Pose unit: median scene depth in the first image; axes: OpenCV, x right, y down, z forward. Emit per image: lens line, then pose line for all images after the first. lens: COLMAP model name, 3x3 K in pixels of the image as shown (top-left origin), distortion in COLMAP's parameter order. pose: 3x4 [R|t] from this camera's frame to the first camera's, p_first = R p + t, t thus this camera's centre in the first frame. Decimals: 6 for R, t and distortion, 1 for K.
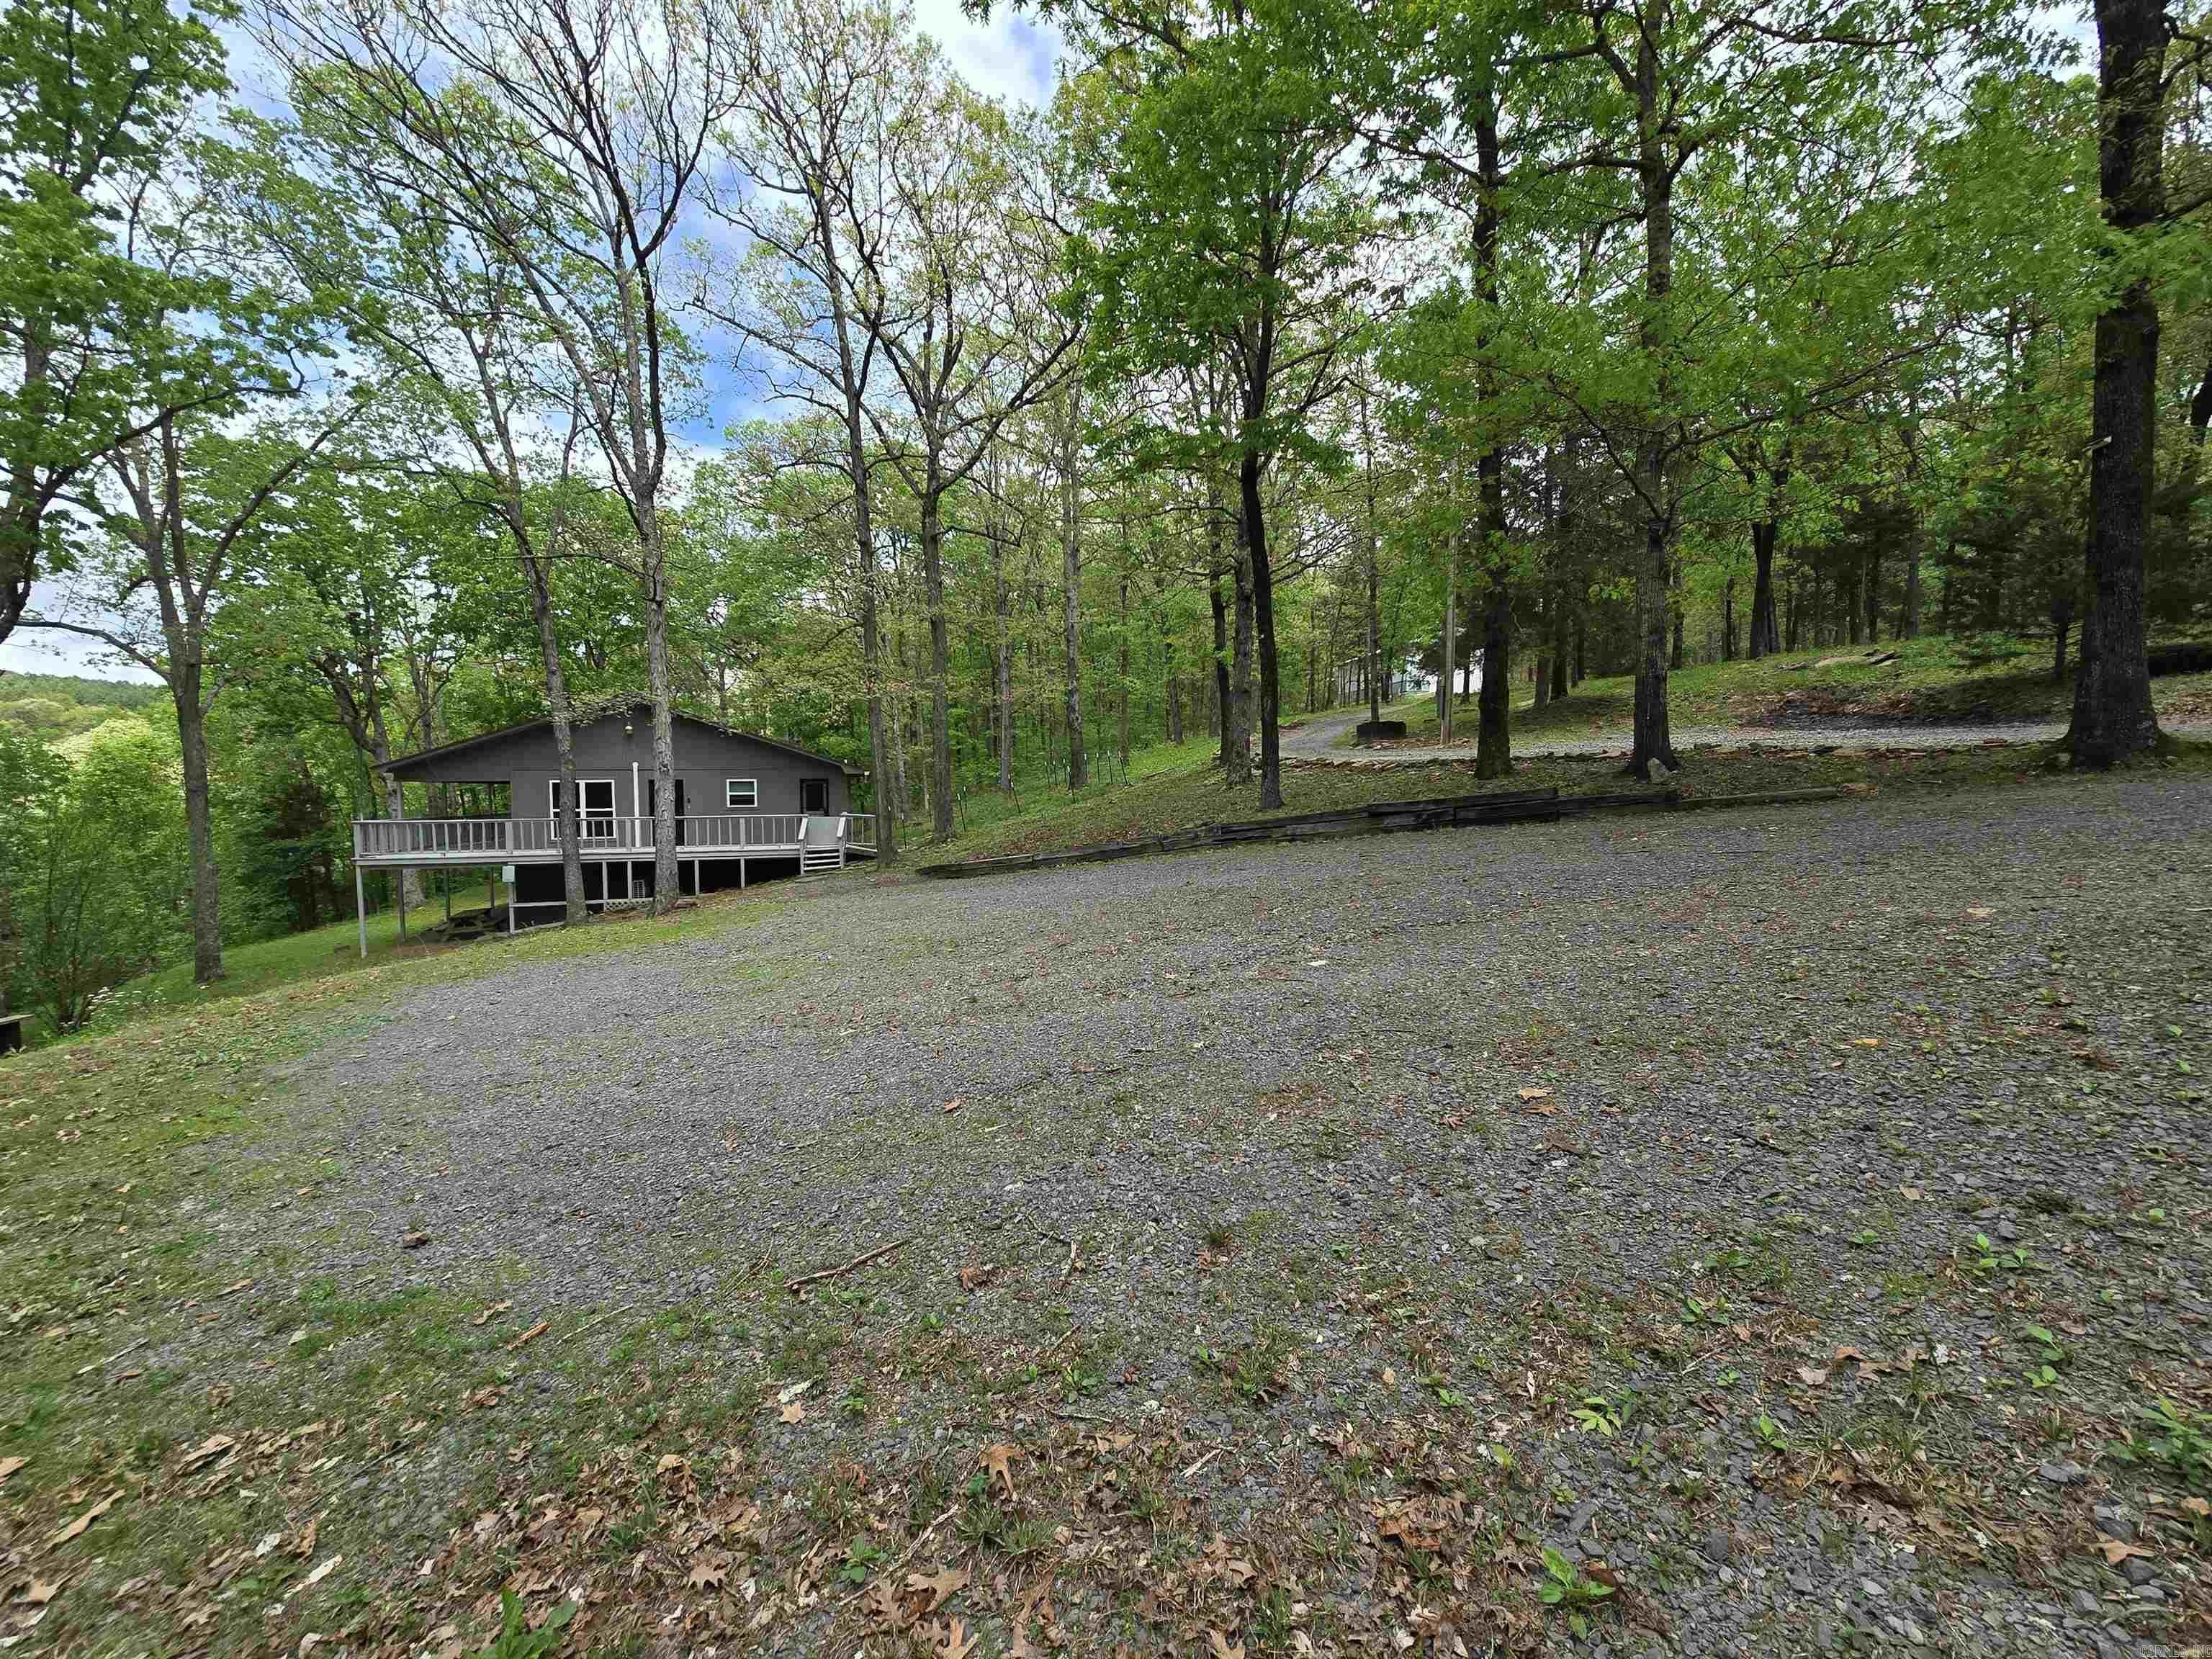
lens RADIAL K [[912.2, 0, 1095.1], [0, 912.2, 823.0], [0, 0, 1]] dist [-0.001153, 0.000122]
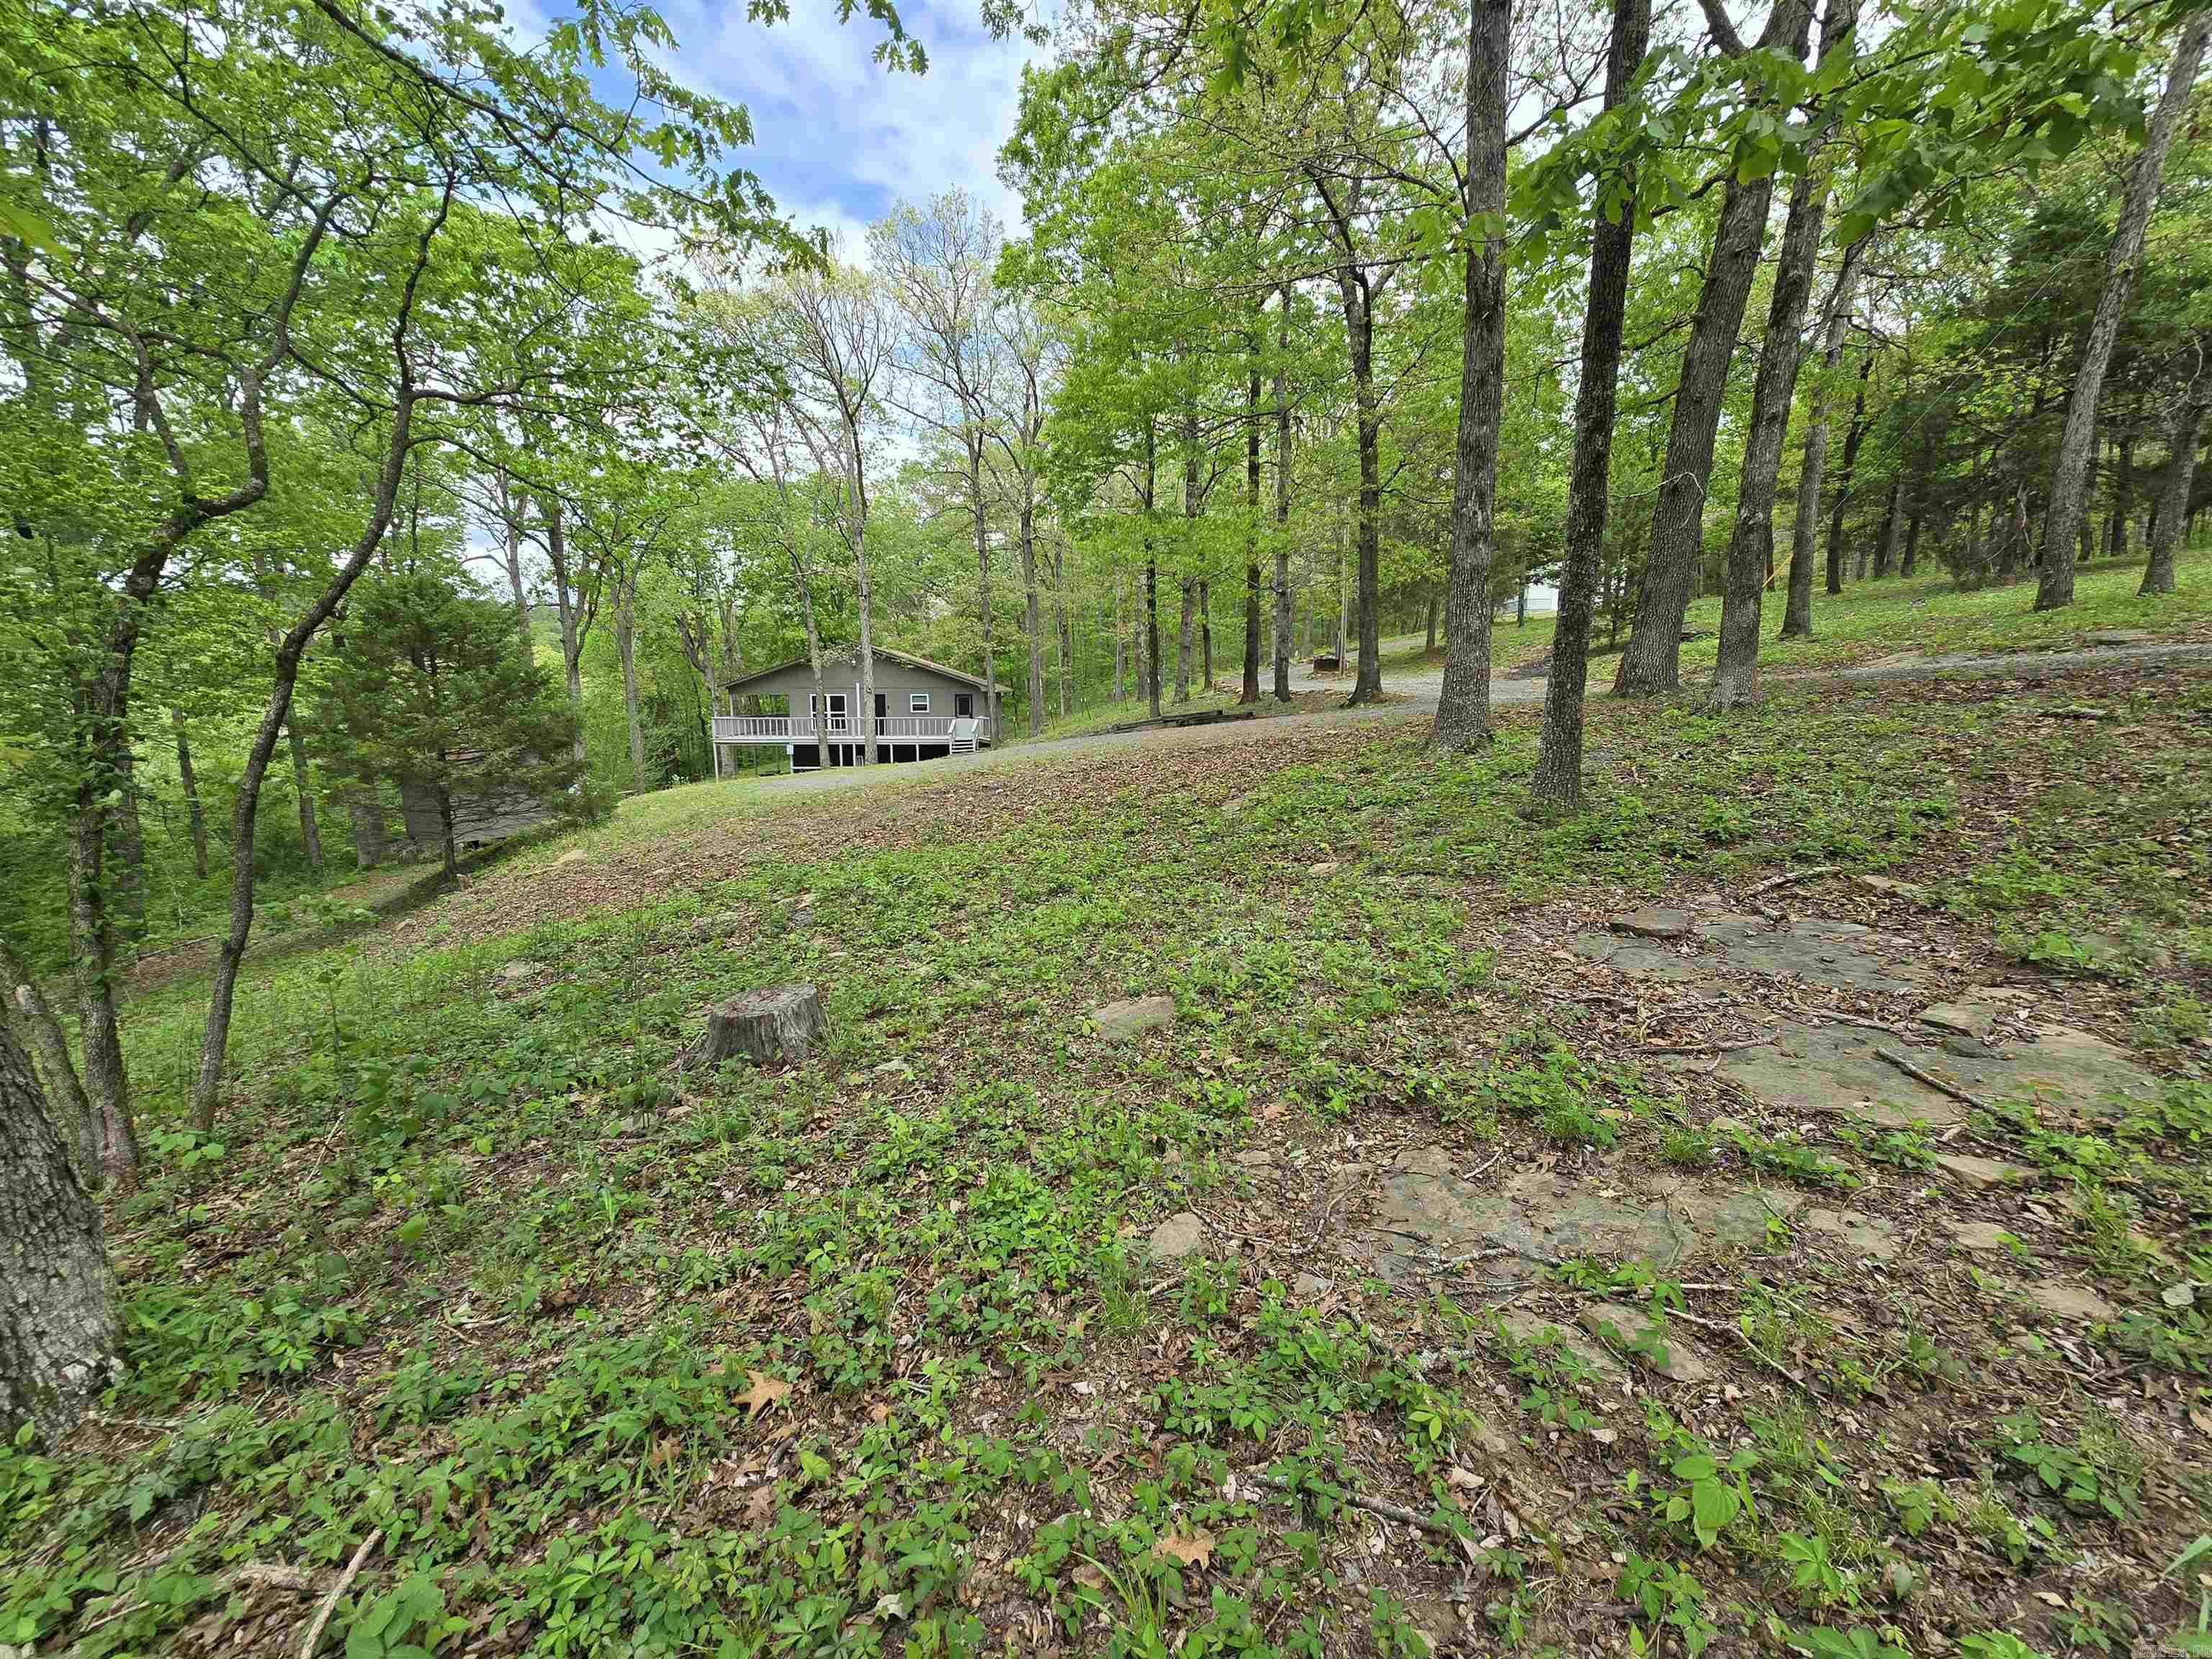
lens RADIAL K [[912.2, 0, 1095.1], [0, 912.2, 823.0], [0, 0, 1]] dist [-0.001153, 0.000122]
pose [[0.972843, 0.039613, -0.228051, 0.303056], [-0.014407, 0.993699, 0.111150, -0.006570], [0.231017, -0.104846, 0.967284, -0.525360]]
